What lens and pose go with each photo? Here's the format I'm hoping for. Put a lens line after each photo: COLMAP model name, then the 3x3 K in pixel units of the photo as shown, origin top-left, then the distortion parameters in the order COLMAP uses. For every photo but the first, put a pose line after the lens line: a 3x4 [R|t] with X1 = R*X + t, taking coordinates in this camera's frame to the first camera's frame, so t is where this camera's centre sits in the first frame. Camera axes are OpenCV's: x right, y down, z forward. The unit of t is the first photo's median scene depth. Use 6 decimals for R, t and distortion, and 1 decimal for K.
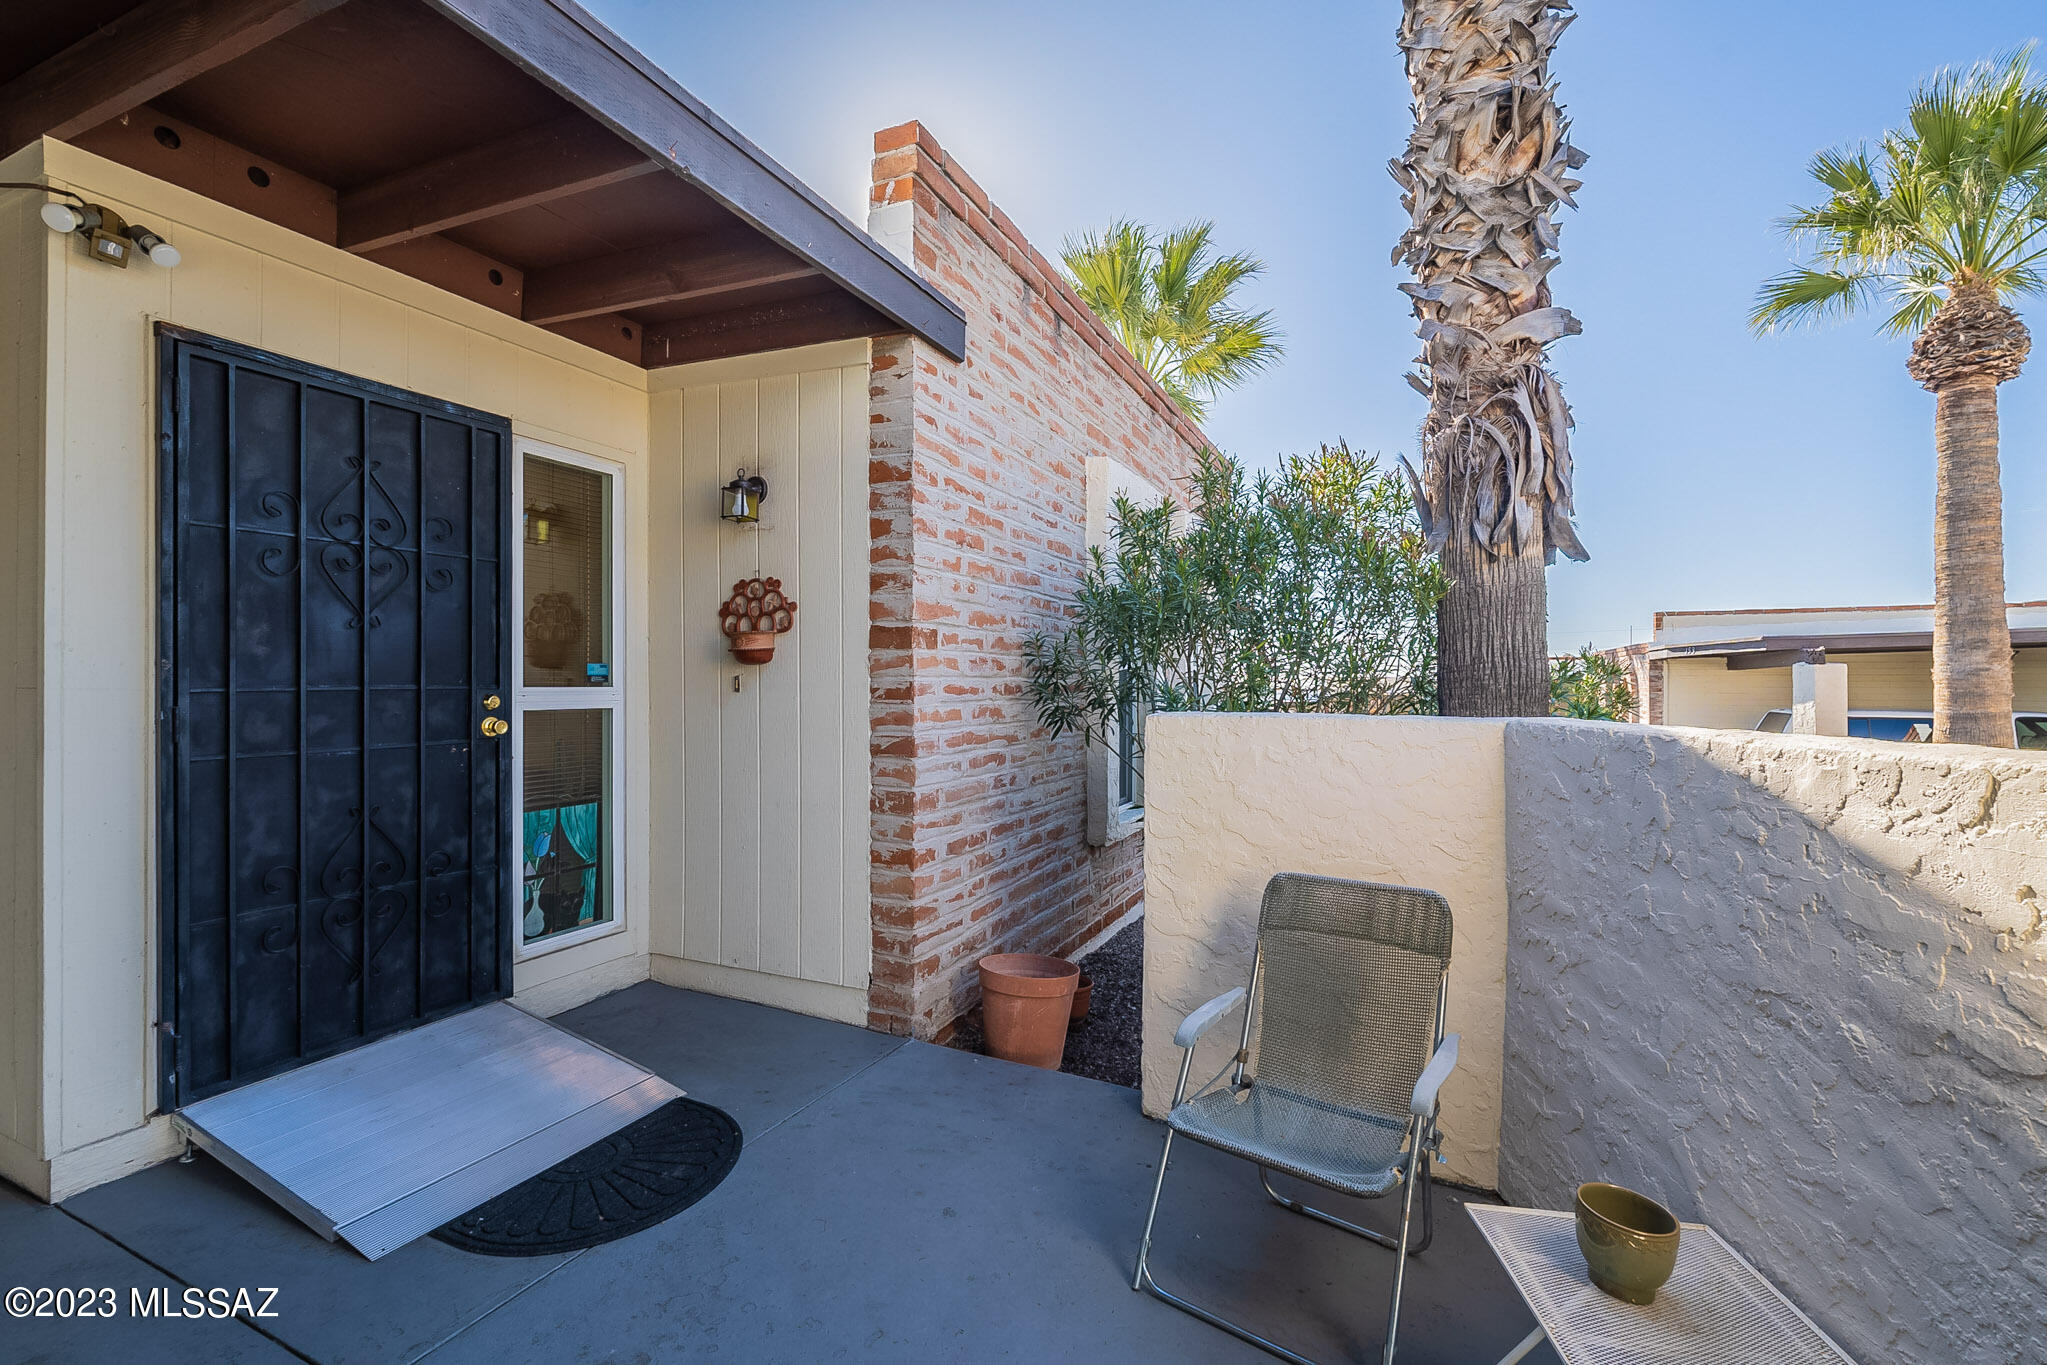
lens RADIAL K [[900.5, 0, 1015.7], [0, 900.5, 683.4], [0, 0, 1]] dist [-0.003063, 0.000926]
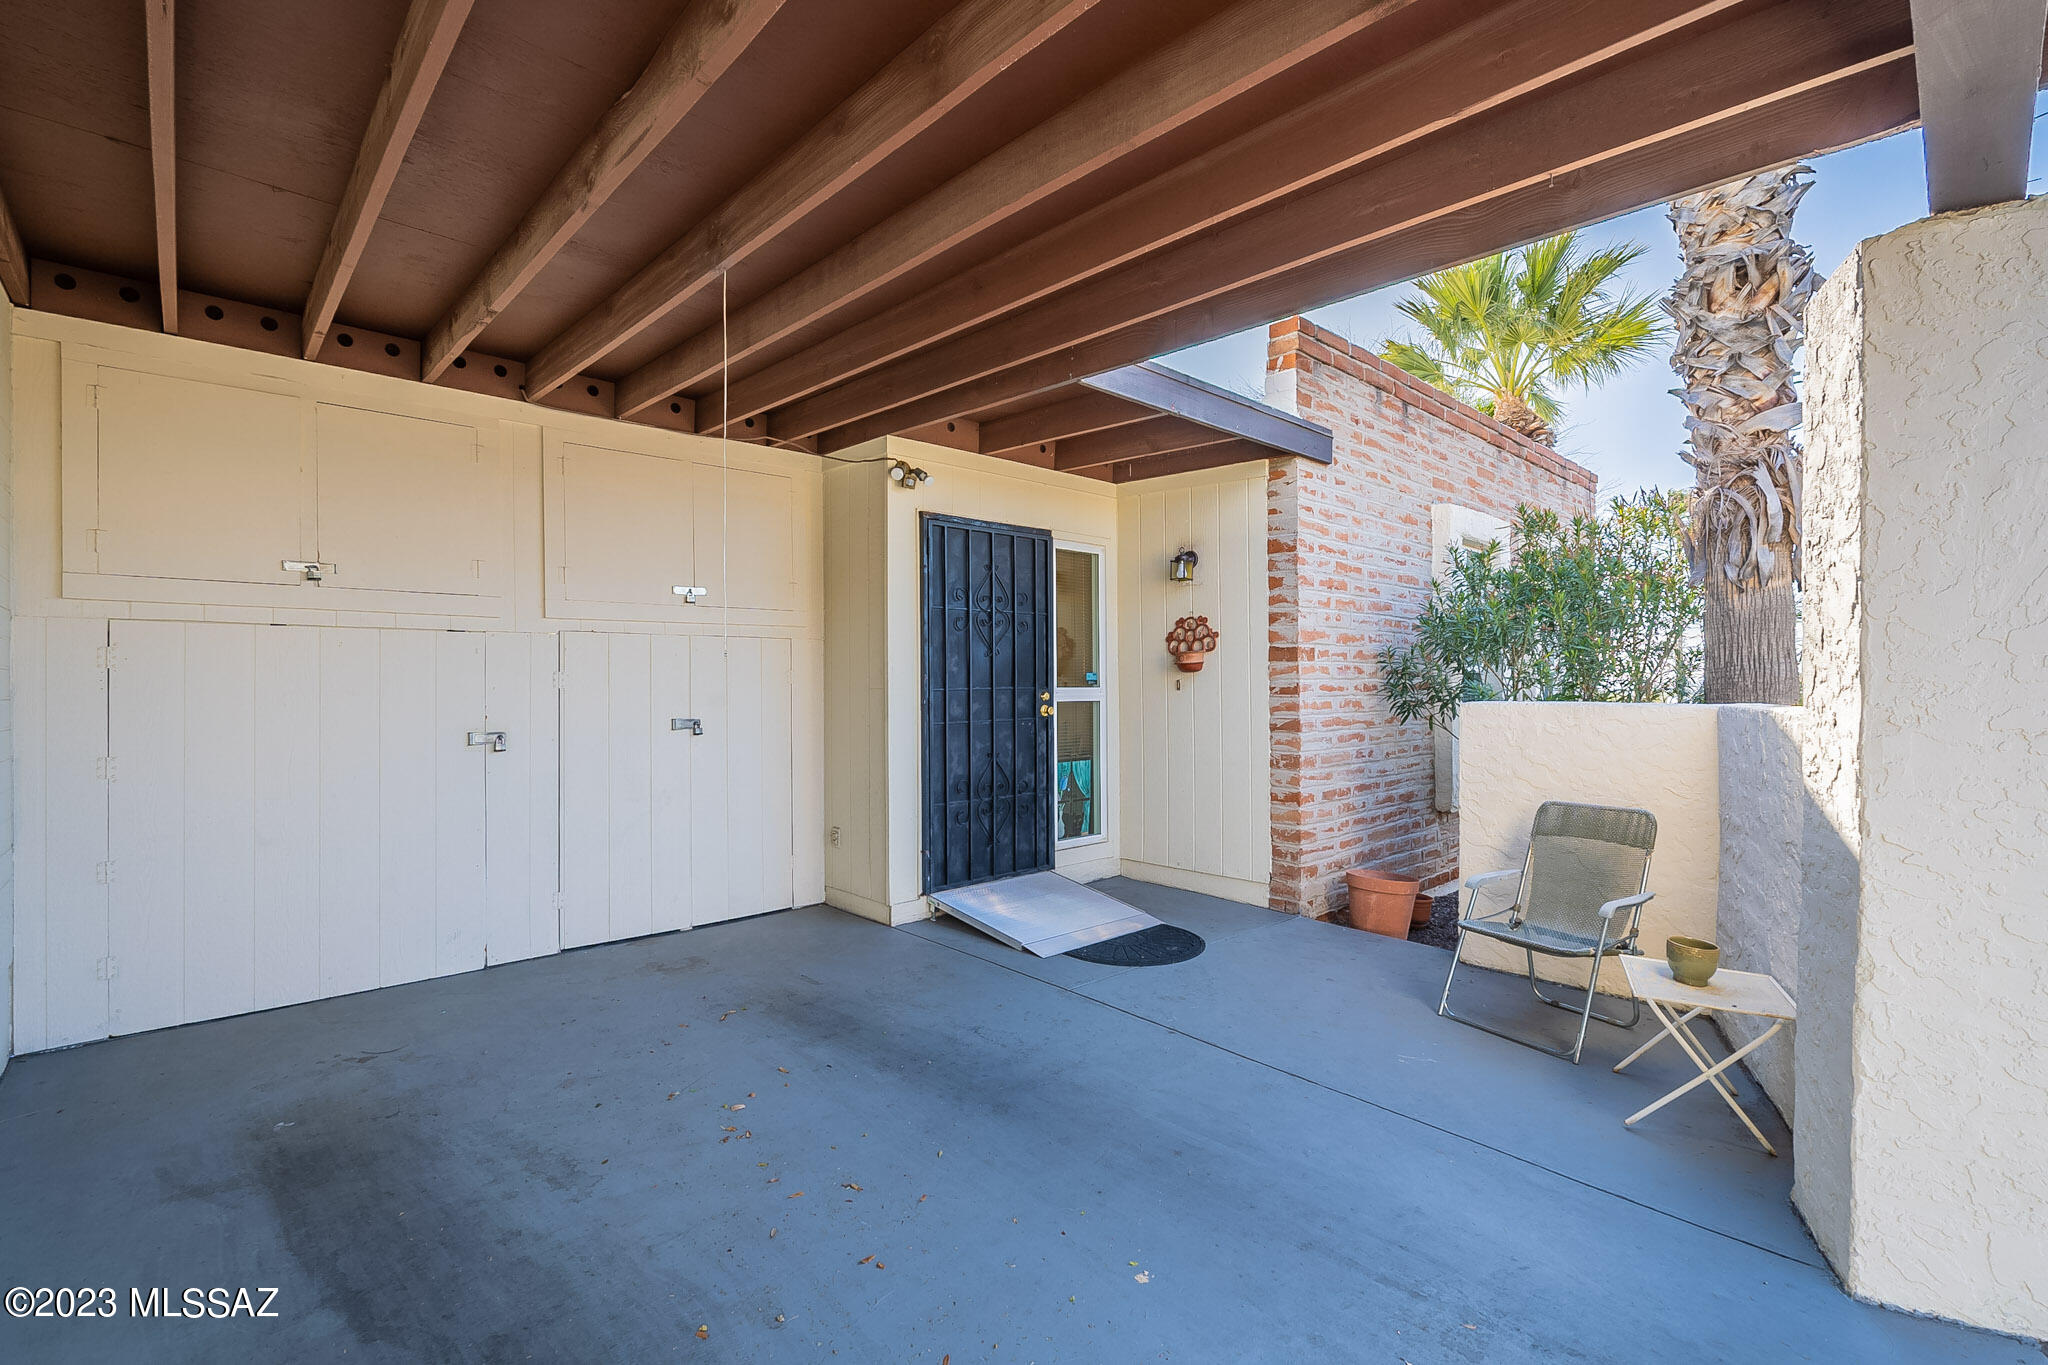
lens RADIAL K [[901.0, 0, 1016.2], [0, 901.0, 683.4], [0, 0, 1]] dist [-0.003063, 0.000926]
pose [[0.926193, -0.007192, -0.376980, 0.019305], [0.006647, 0.999974, -0.002746, 0.000205], [0.376990, 0.000038, 0.926217, -0.633616]]
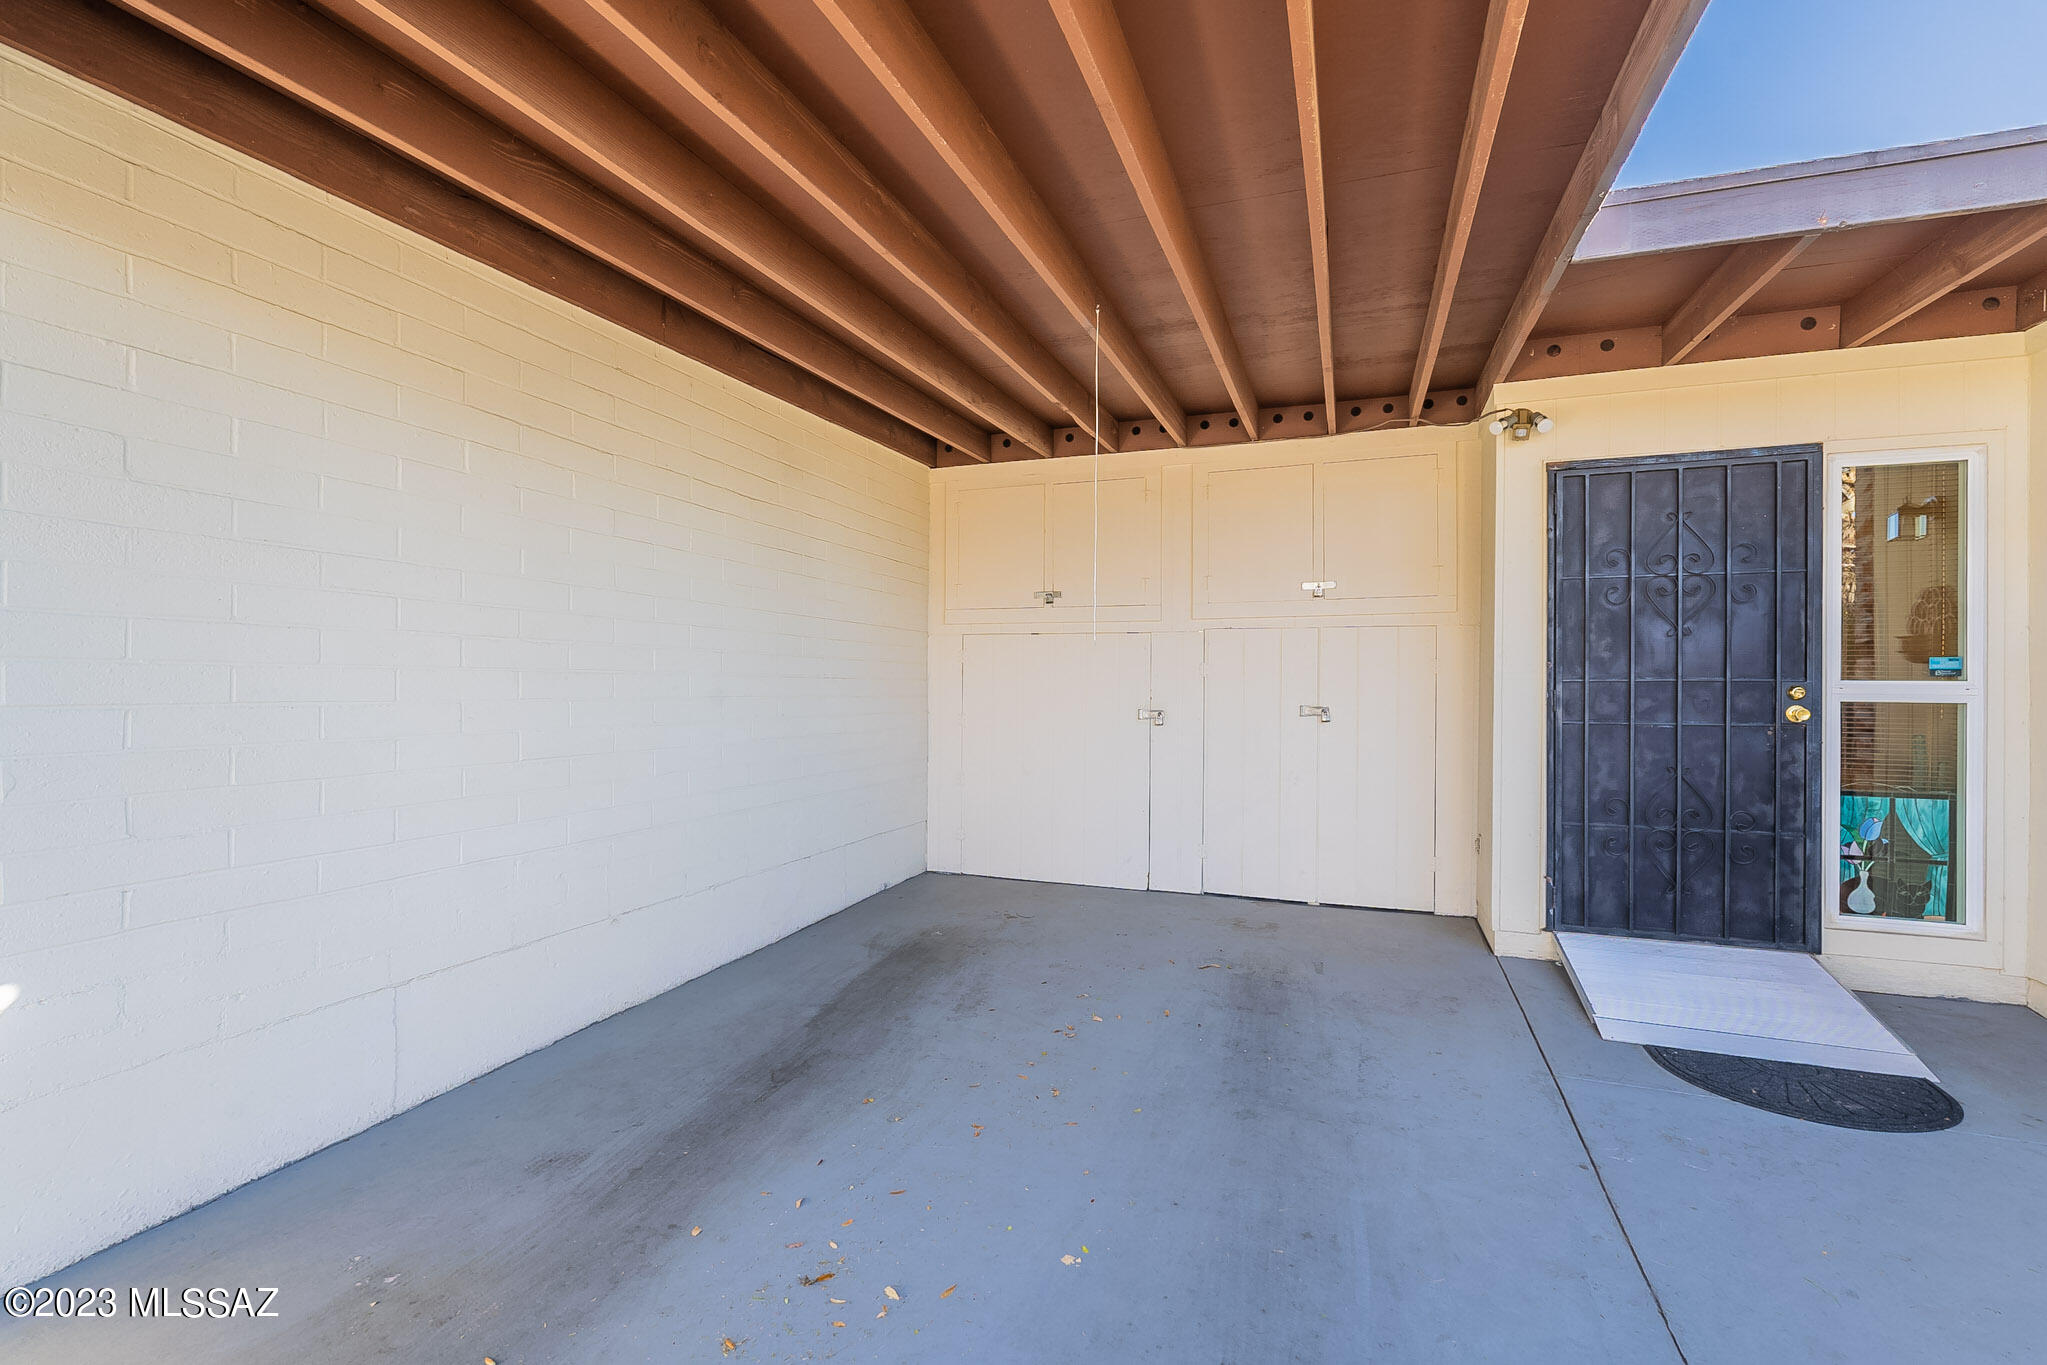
lens RADIAL K [[894.6, 0, 1023.5], [0, 894.6, 682.5], [0, 0, 1]] dist [-0.006033, -0.000214]
pose [[0.091701, -0.001121, -0.995786, 0.479448], [-0.005439, 0.999984, -0.001626, 0.015042], [0.995772, 0.005566, 0.091693, -0.103879]]
